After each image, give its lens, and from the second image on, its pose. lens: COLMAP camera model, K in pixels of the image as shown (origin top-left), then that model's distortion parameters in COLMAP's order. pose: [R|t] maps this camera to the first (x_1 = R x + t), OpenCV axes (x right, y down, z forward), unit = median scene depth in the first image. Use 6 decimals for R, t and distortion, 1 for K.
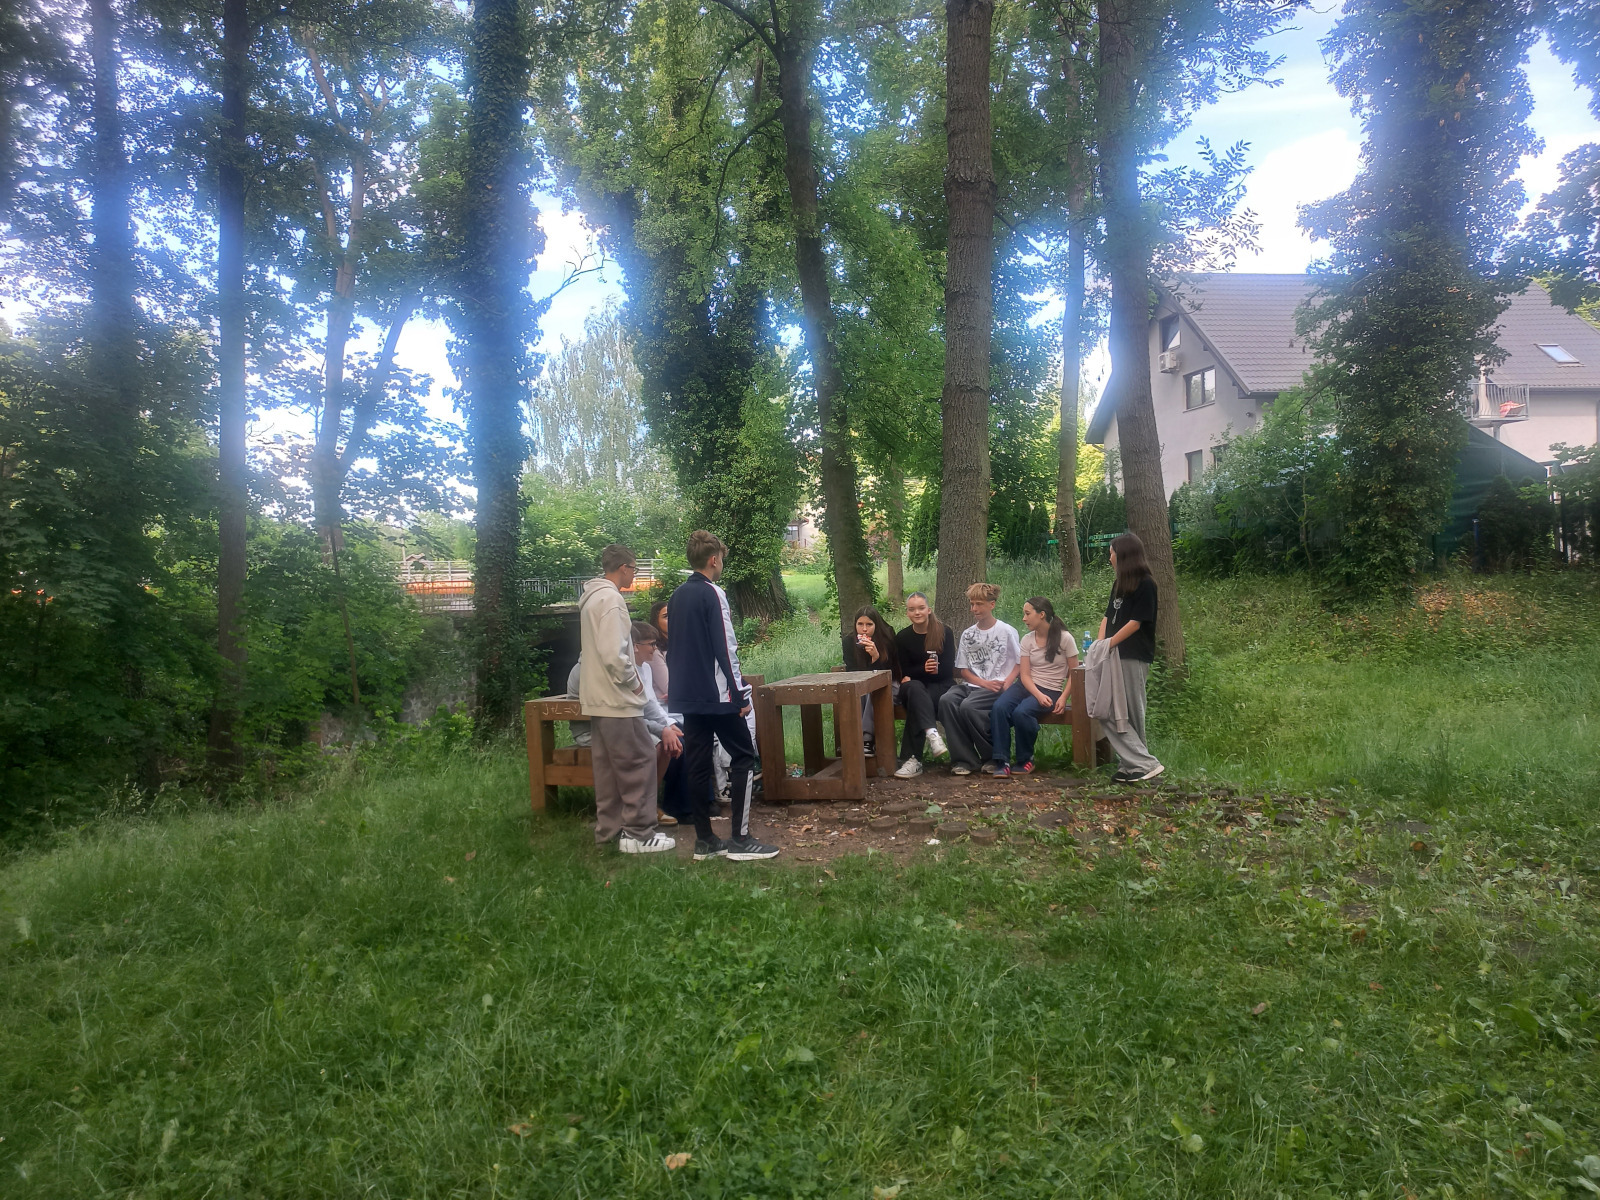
lens RADIAL K [[1177.5, 0, 807.8], [0, 1177.5, 604.0], [0, 0, 1]] dist [0.078985, -0.028481]
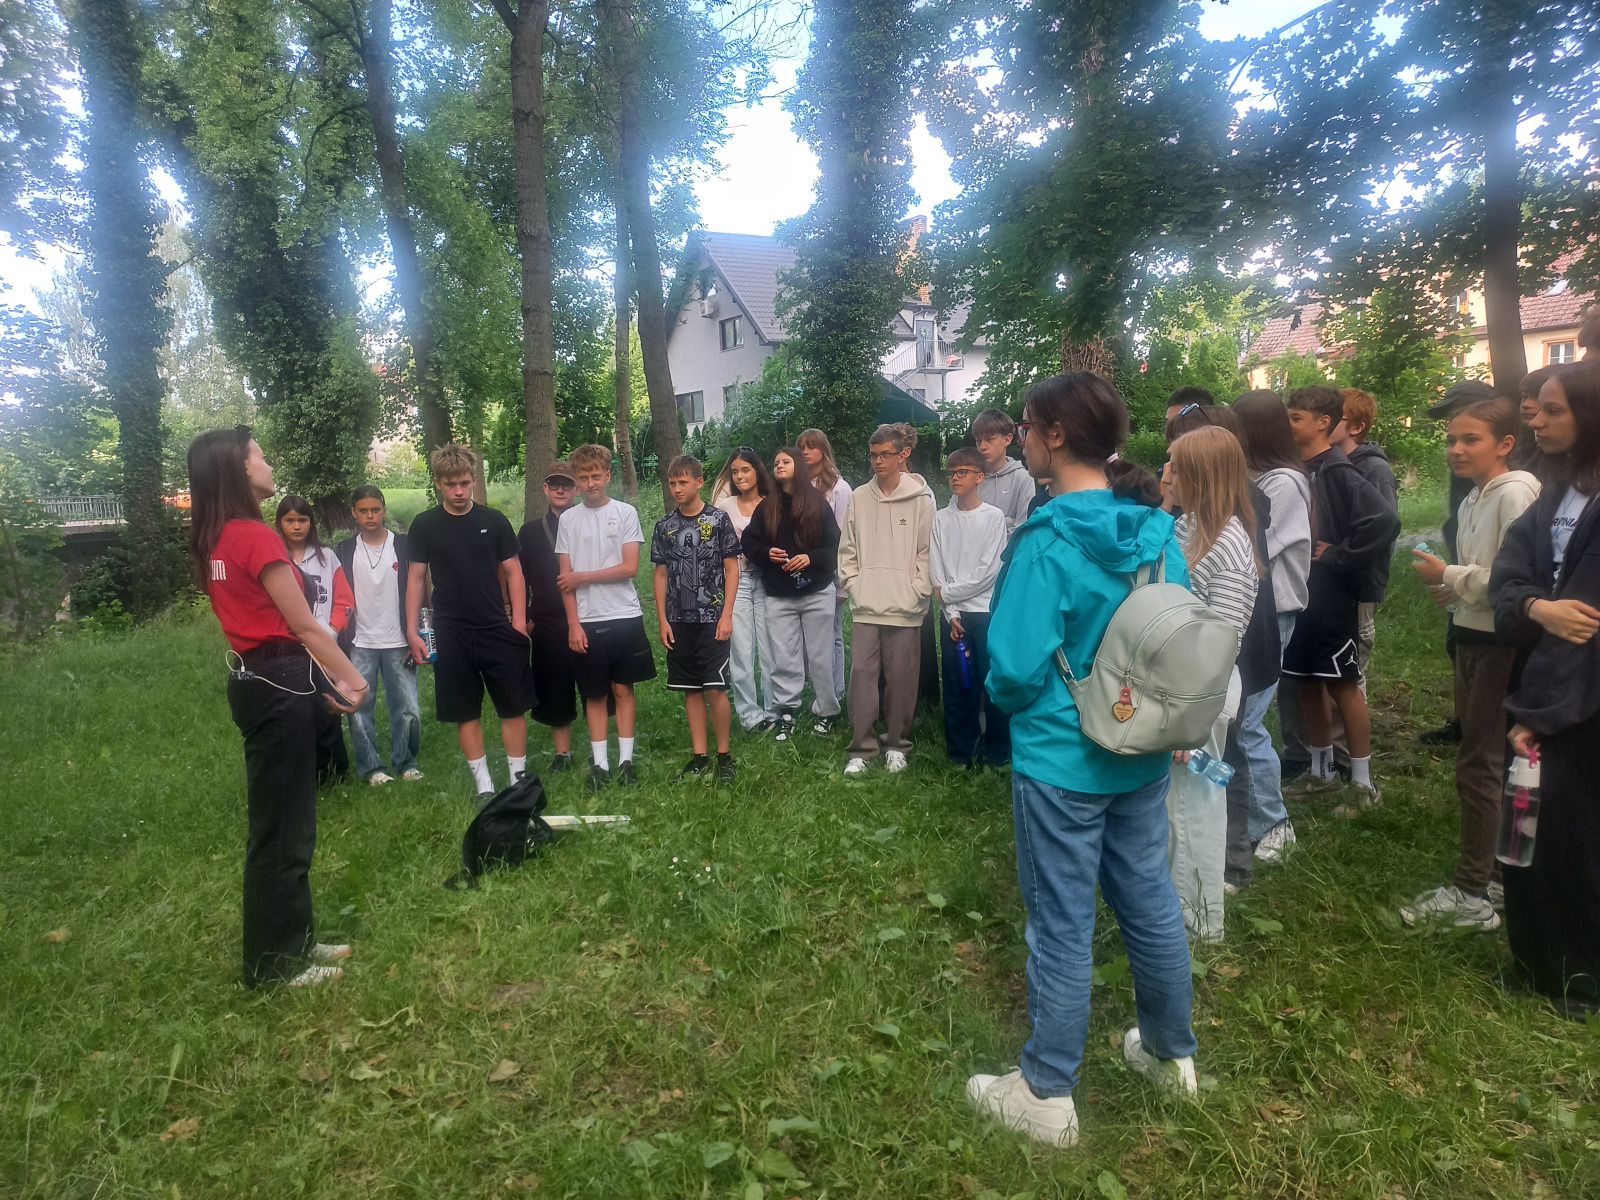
lens RADIAL K [[1177.5, 0, 807.8], [0, 1177.5, 604.0], [0, 0, 1]] dist [0.078985, -0.028481]
pose [[0.938192, -0.042756, 0.343463, -0.027602], [0.017197, 0.996873, 0.077122, 0.002386], [-0.345687, -0.066449, 0.935994, -0.202185]]
